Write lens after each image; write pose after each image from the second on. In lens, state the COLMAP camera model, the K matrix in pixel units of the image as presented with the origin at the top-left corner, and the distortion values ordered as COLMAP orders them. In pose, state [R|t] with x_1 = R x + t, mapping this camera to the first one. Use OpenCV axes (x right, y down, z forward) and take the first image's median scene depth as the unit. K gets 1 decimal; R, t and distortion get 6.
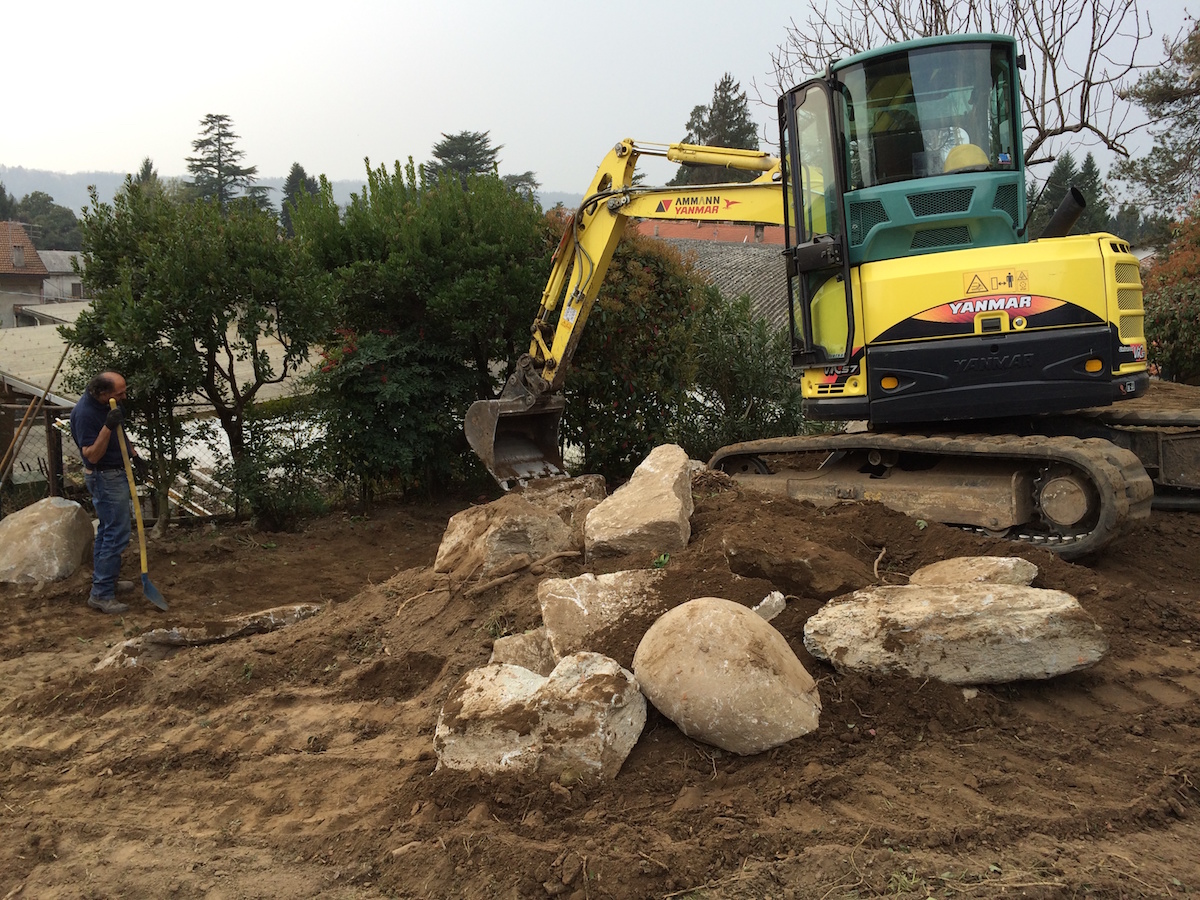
lens RADIAL K [[1033.7, 0, 600.0], [0, 1033.7, 450.0], [0, 0, 1]] dist [0.101662, -0.107537]
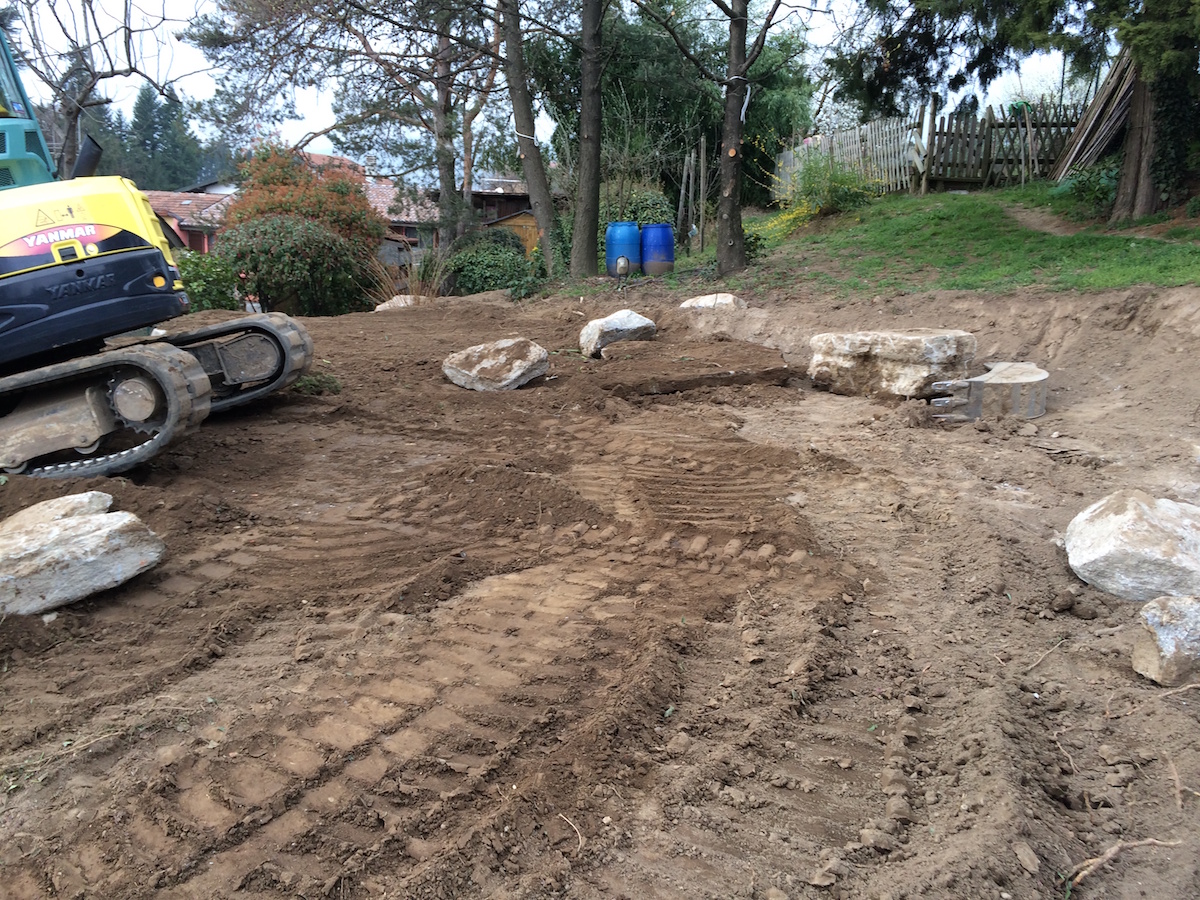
lens RADIAL K [[1029.3, 0, 600.1], [0, 1029.3, 437.8], [0, 0, 1]] dist [0.076676, -0.115996]
pose [[0.697459, -0.178058, 0.694152, 0.020872], [0.142327, 0.983762, 0.109342, 0.002871], [-0.702349, 0.022535, 0.711476, -0.216138]]
